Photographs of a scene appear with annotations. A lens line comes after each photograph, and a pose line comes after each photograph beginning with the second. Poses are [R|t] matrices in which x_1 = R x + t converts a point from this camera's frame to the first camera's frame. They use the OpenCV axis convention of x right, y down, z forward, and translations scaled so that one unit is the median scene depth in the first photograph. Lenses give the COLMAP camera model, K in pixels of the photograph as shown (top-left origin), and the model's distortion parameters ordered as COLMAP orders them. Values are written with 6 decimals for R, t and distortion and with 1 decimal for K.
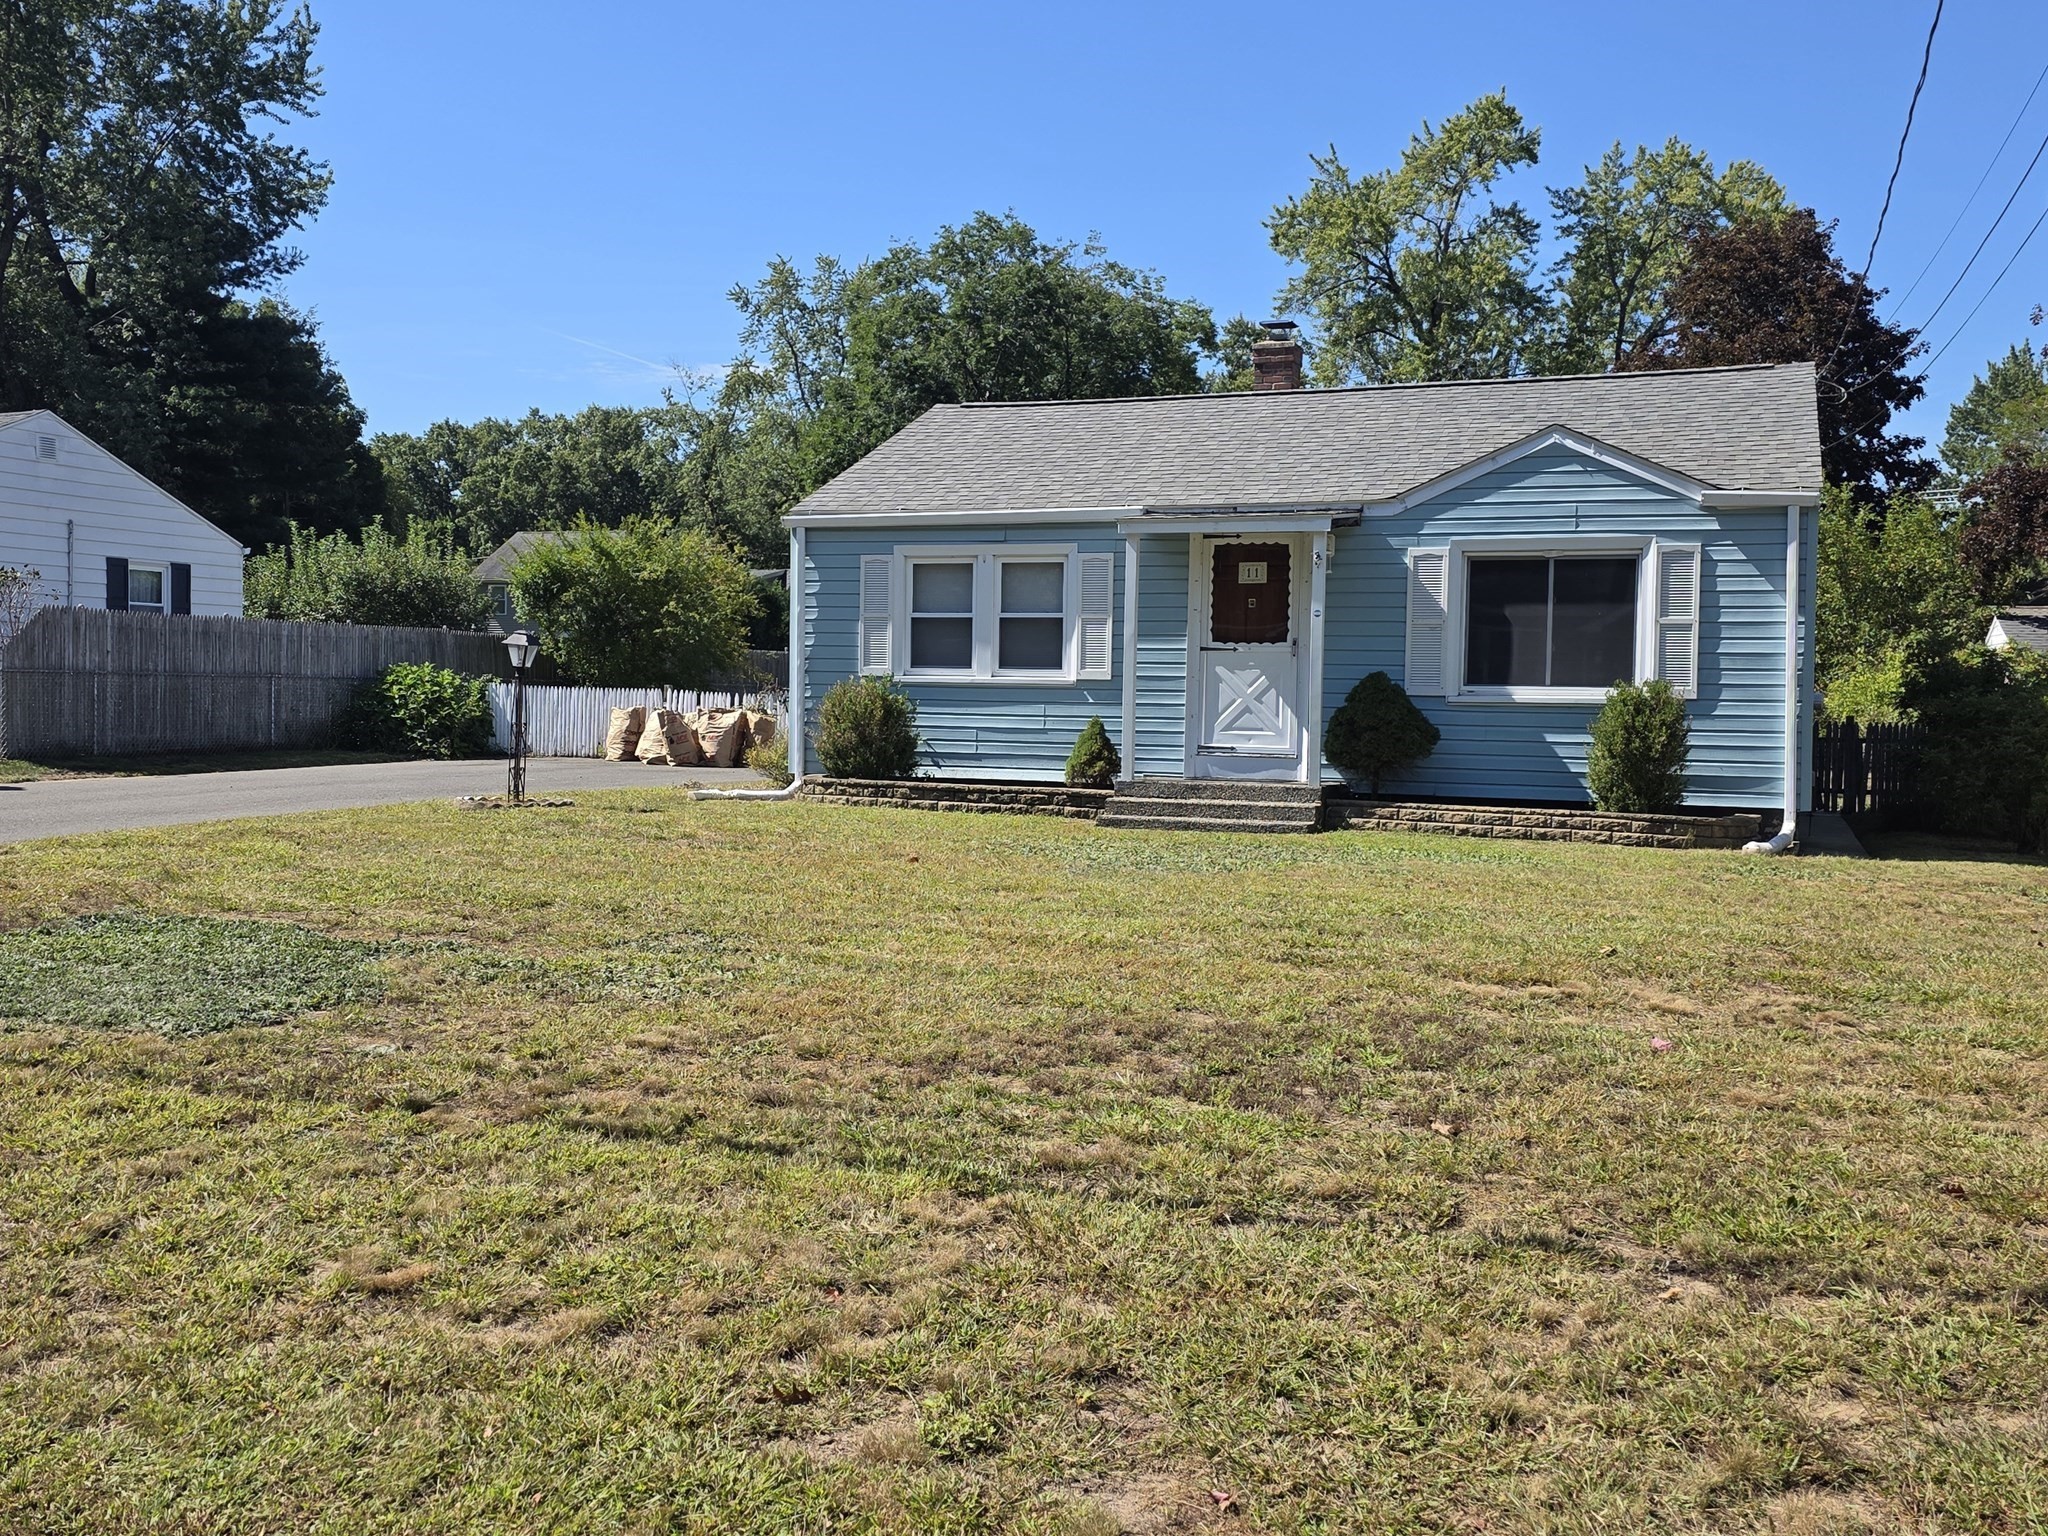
lens RADIAL K [[1936.3, 0, 1012.7], [0, 1936.3, 771.9], [0, 0, 1]] dist [0.077993, -0.007857]
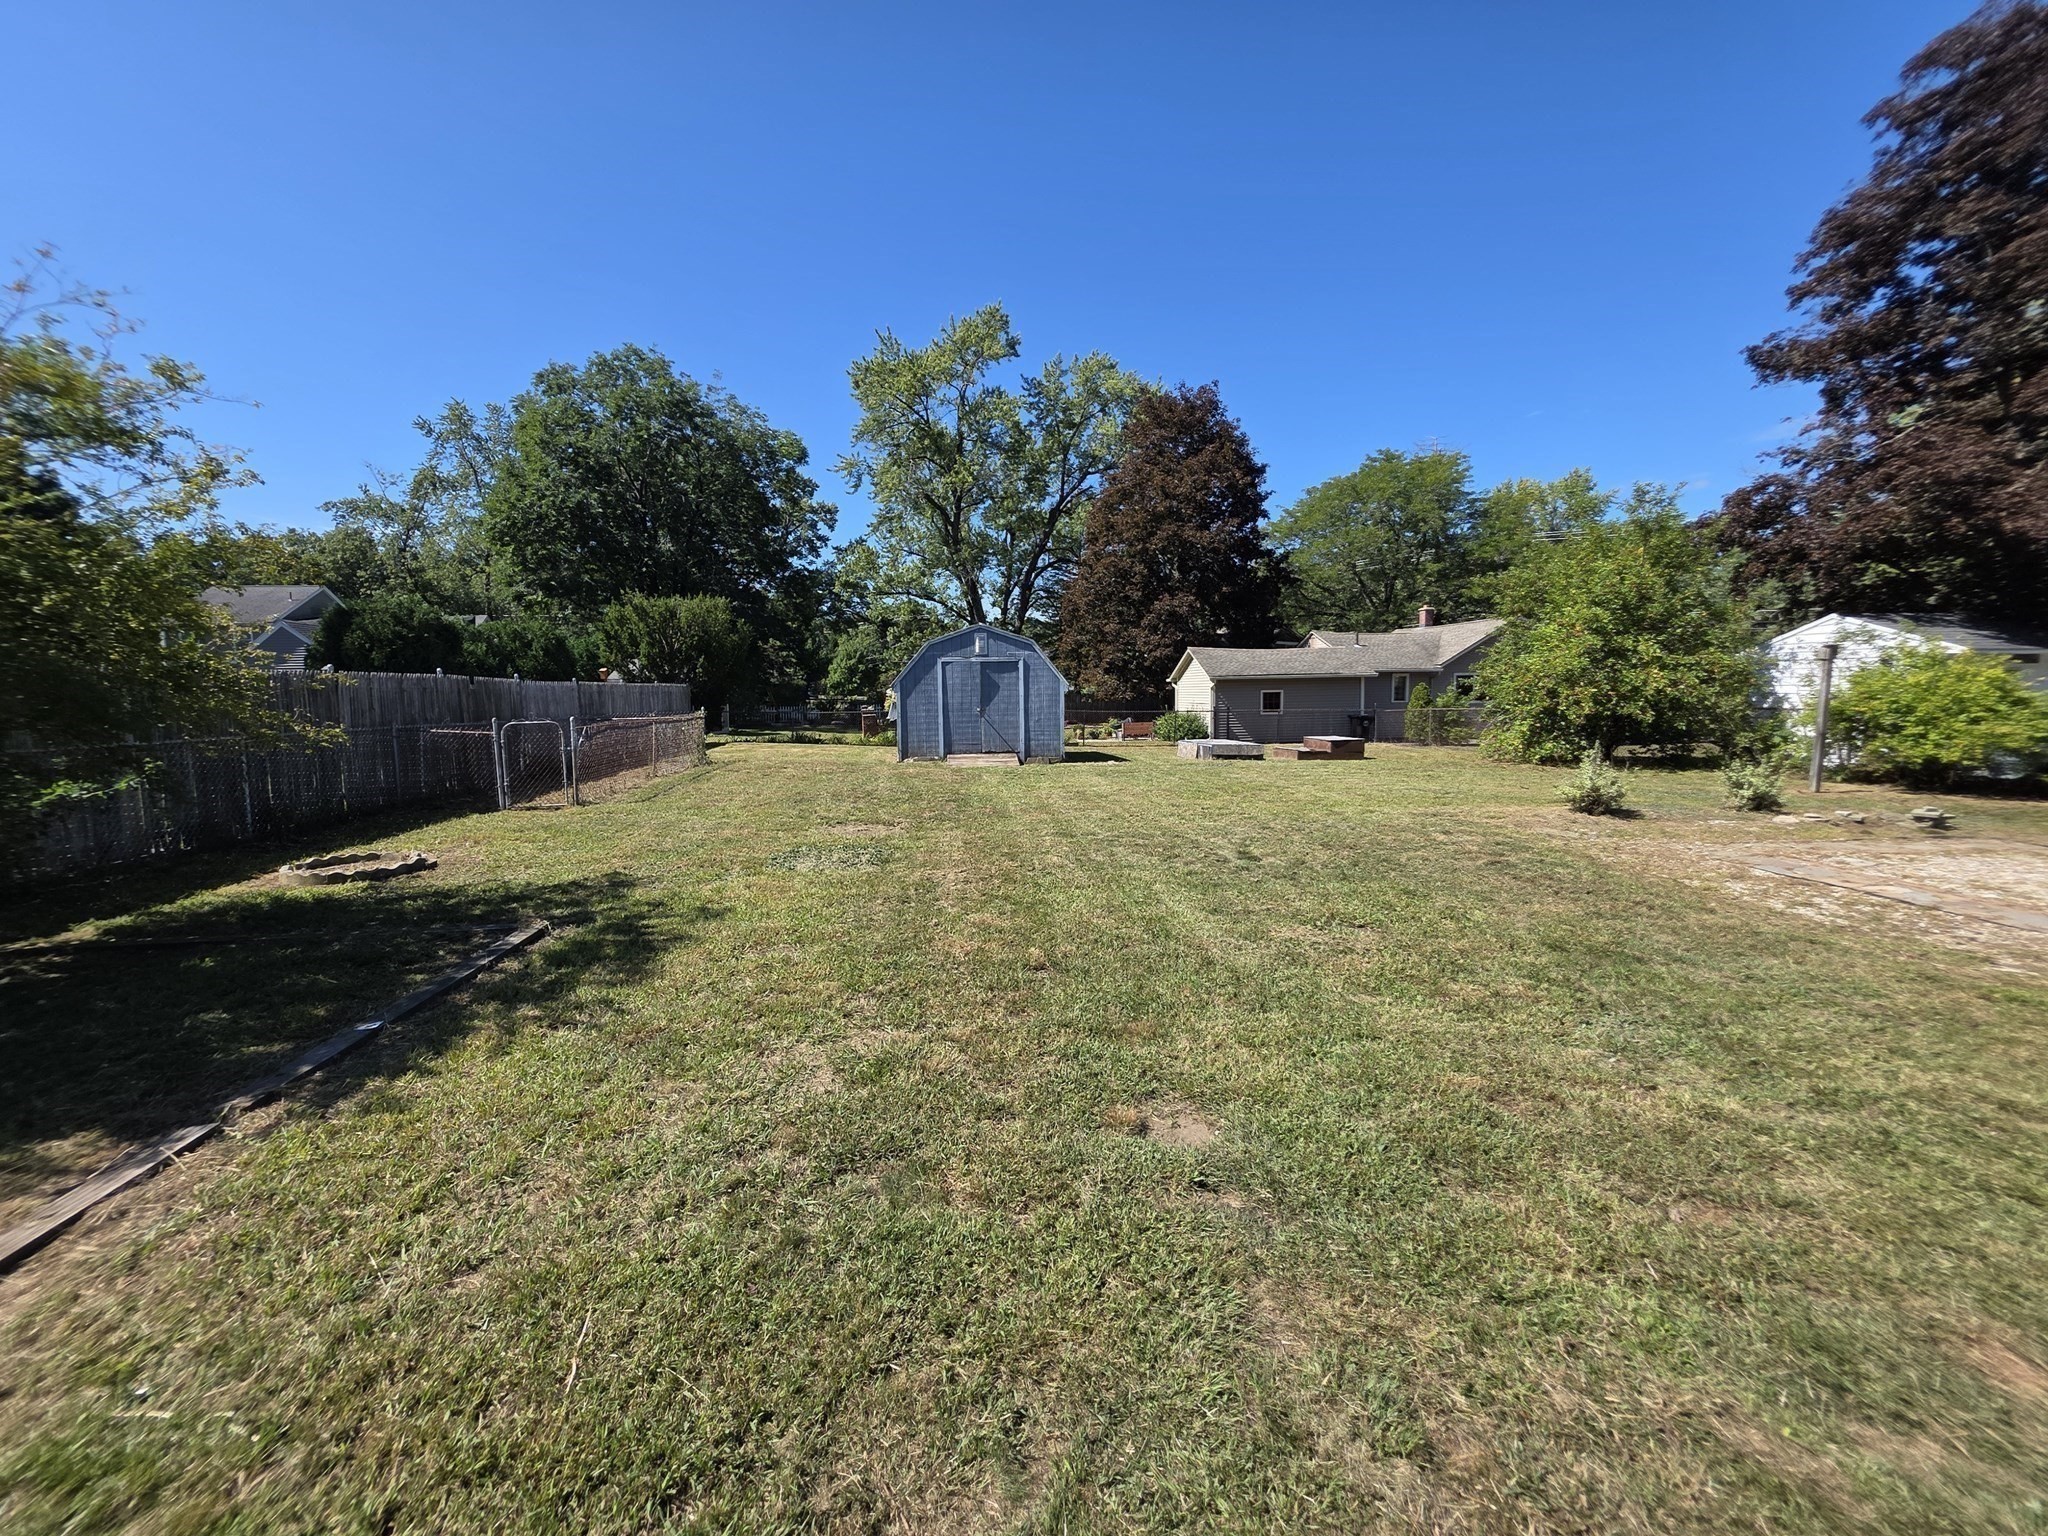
lens RADIAL K [[817.0, 0, 1015.3], [0, 817.0, 753.8], [0, 0, 1]] dist [0.001398, 0.000164]
pose [[0.901582, -0.062996, 0.427996, -0.125552], [0.047190, 0.997758, 0.047451, -0.085349], [-0.430026, -0.022583, 0.902534, 1.446357]]
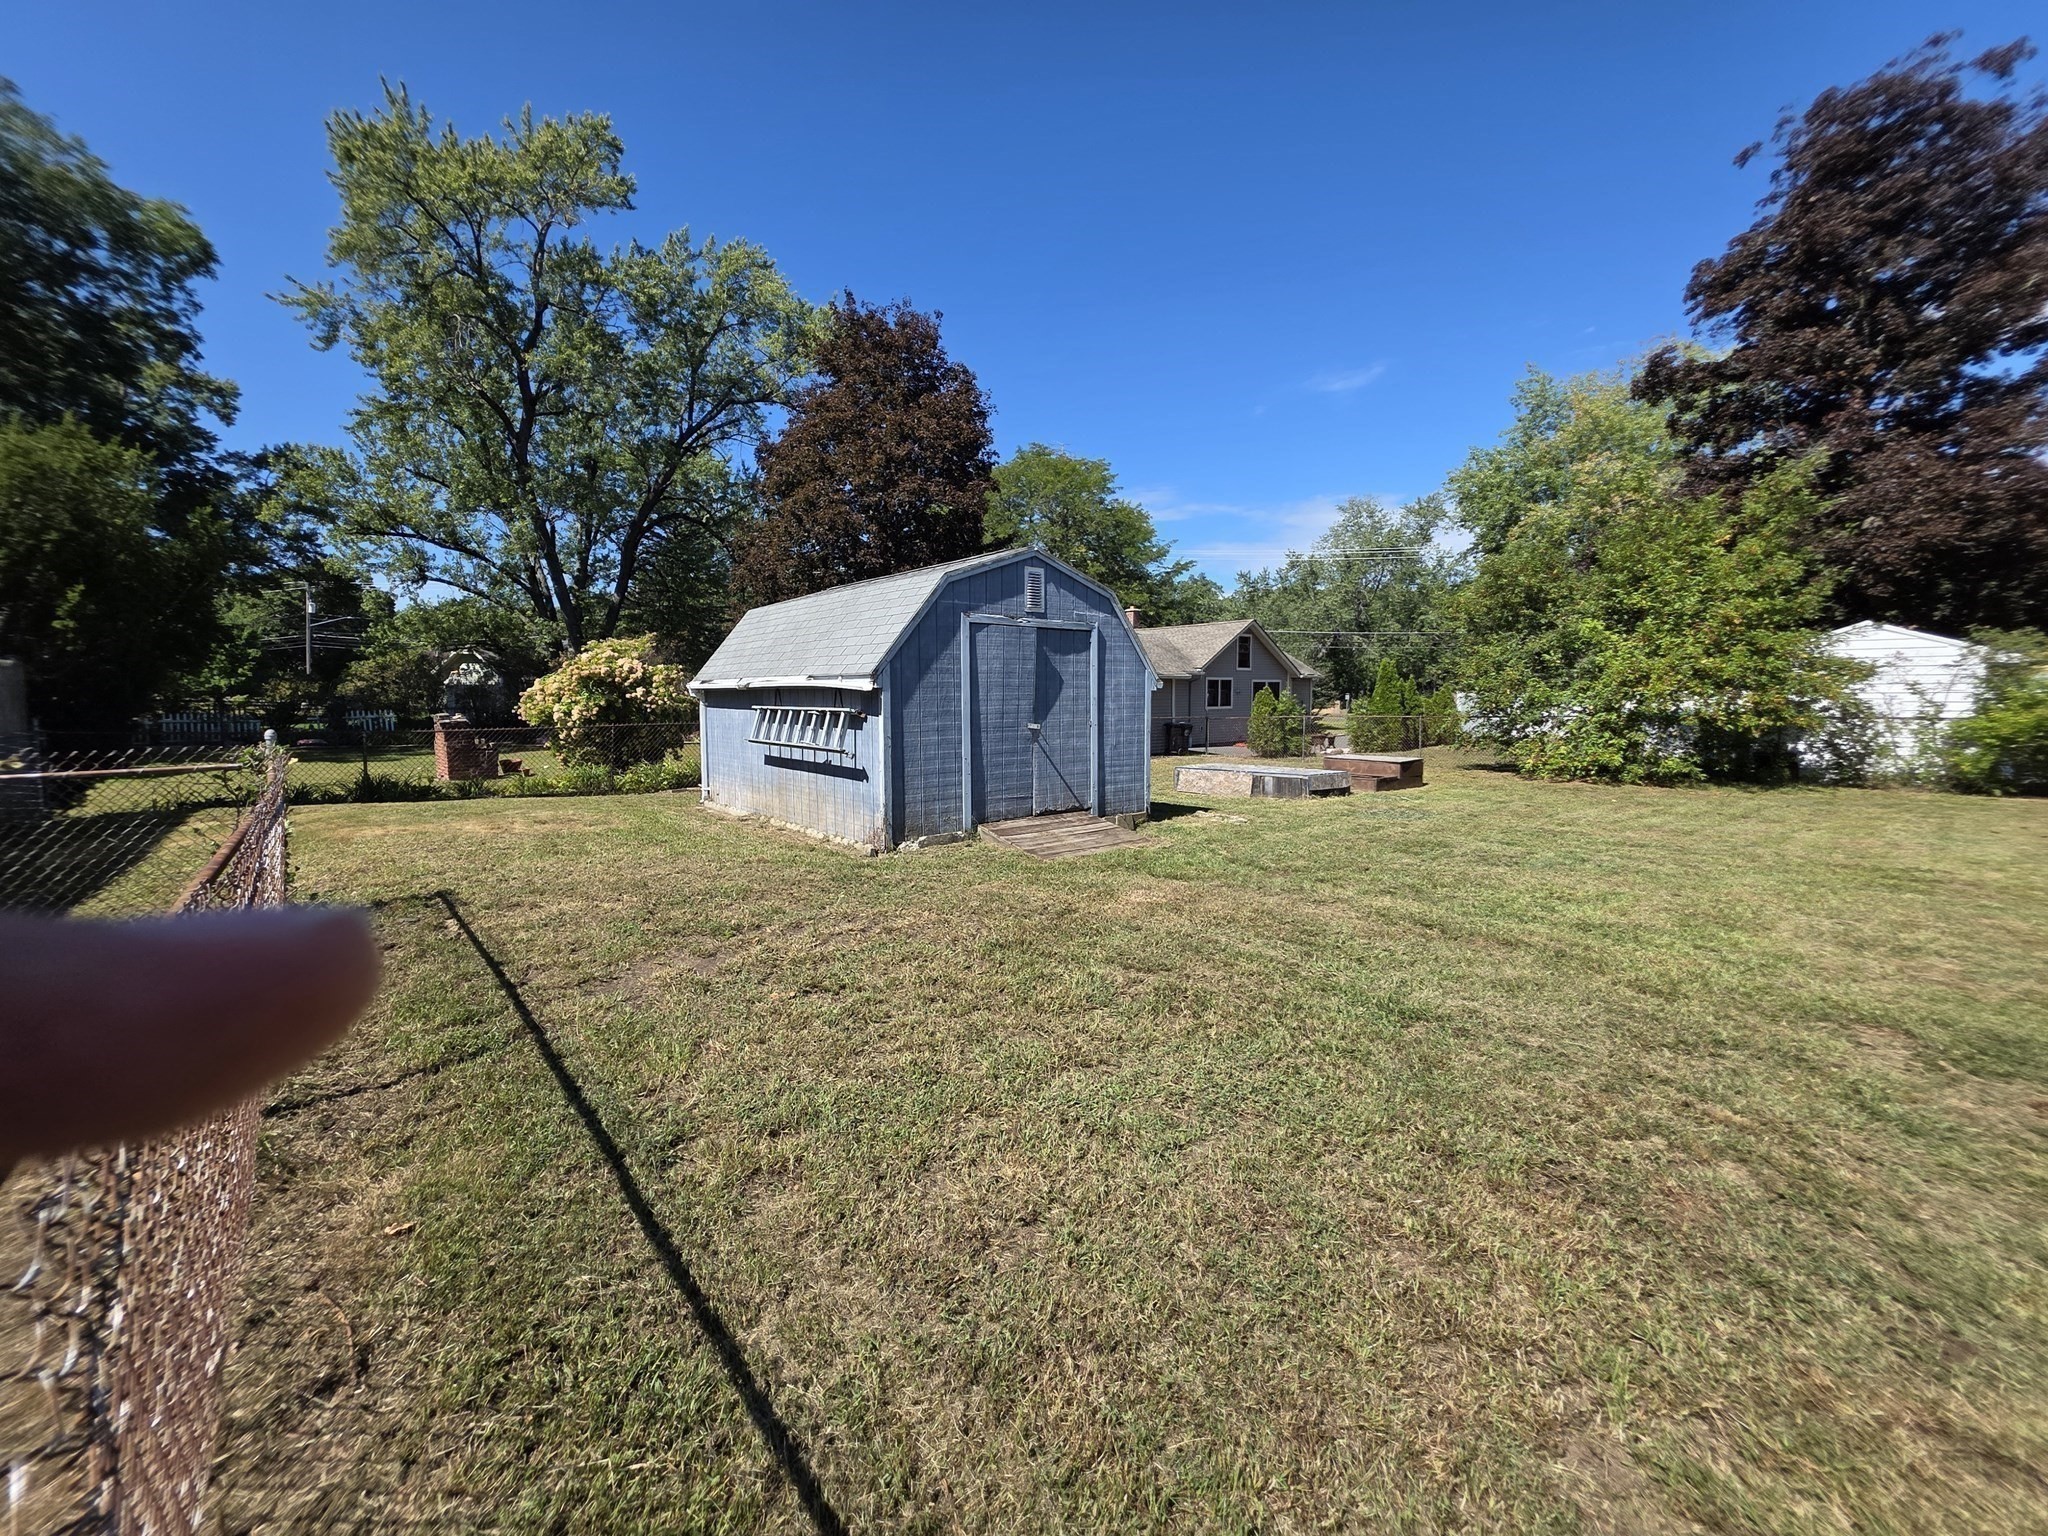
lens RADIAL K [[817.0, 0, 1015.3], [0, 817.0, 753.8], [0, 0, 1]] dist [0.001398, 0.000164]
pose [[0.501767, -0.085354, 0.860782, -0.155109], [0.046344, 0.996343, 0.071782, -0.111990], [-0.863761, 0.003875, 0.503887, 2.107867]]
